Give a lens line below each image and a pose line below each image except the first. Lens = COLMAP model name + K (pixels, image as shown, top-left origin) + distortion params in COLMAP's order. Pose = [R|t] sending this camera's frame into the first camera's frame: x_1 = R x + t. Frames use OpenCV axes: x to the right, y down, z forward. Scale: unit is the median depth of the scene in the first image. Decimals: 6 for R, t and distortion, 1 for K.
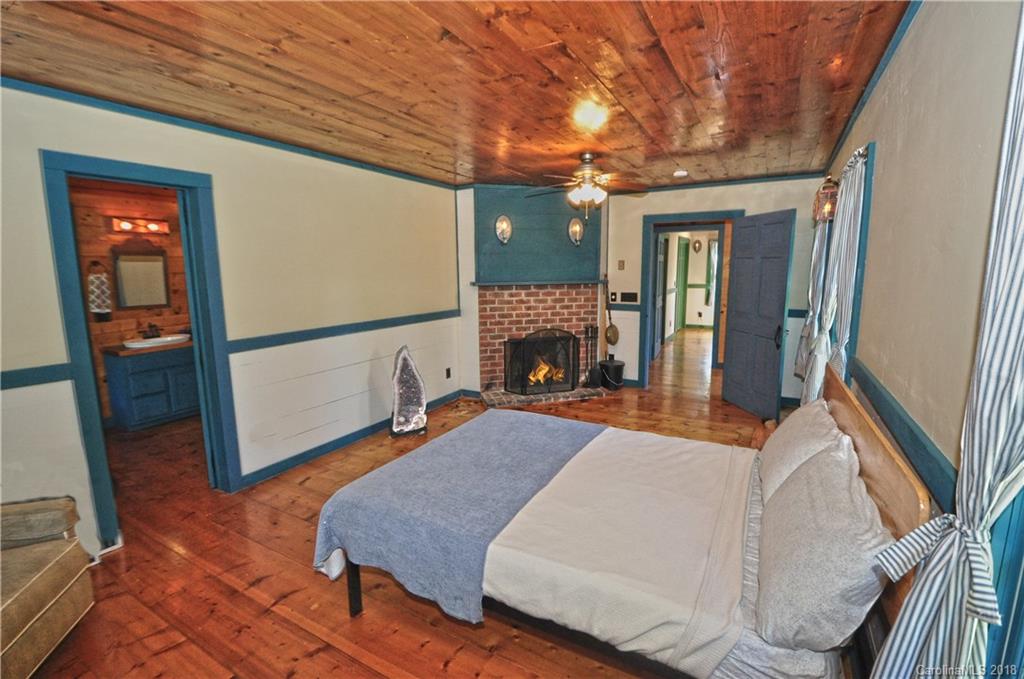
lens RADIAL K [[453.0, 0, 527.4], [0, 453.0, 334.3], [0, 0, 1]] dist [0.021086, -0.021668]
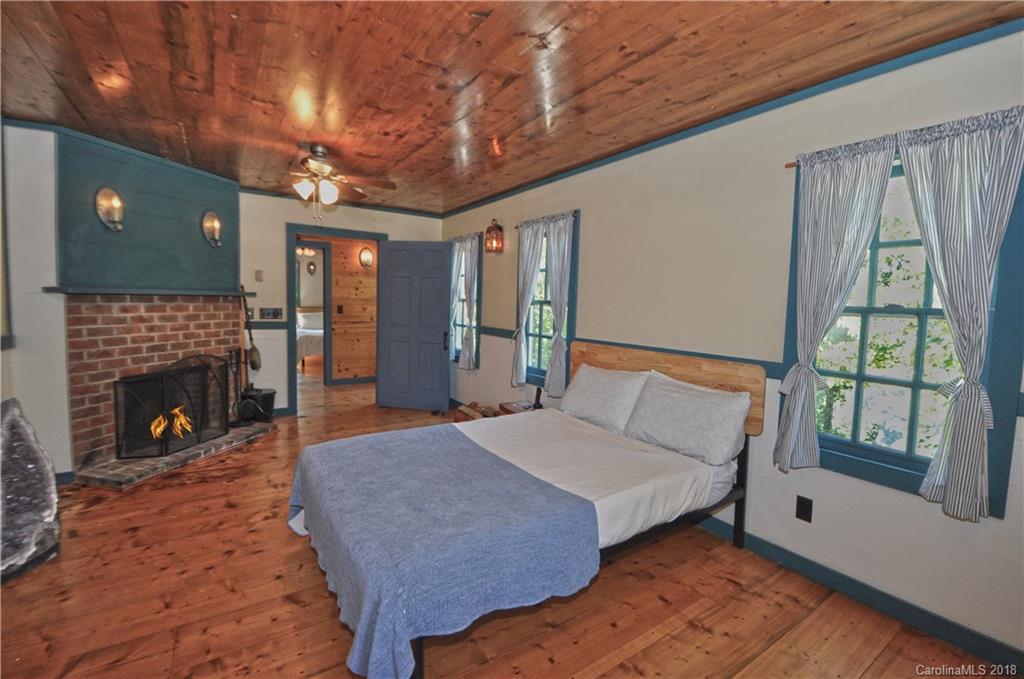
lens RADIAL K [[453.0, 0, 527.4], [0, 453.0, 334.3], [0, 0, 1]] dist [0.021086, -0.021668]
pose [[0.452431, -0.045655, 0.890630, -0.355285], [0.103473, 0.994631, -0.001578, 0.010359], [-0.885776, 0.092870, 0.454726, 0.187369]]
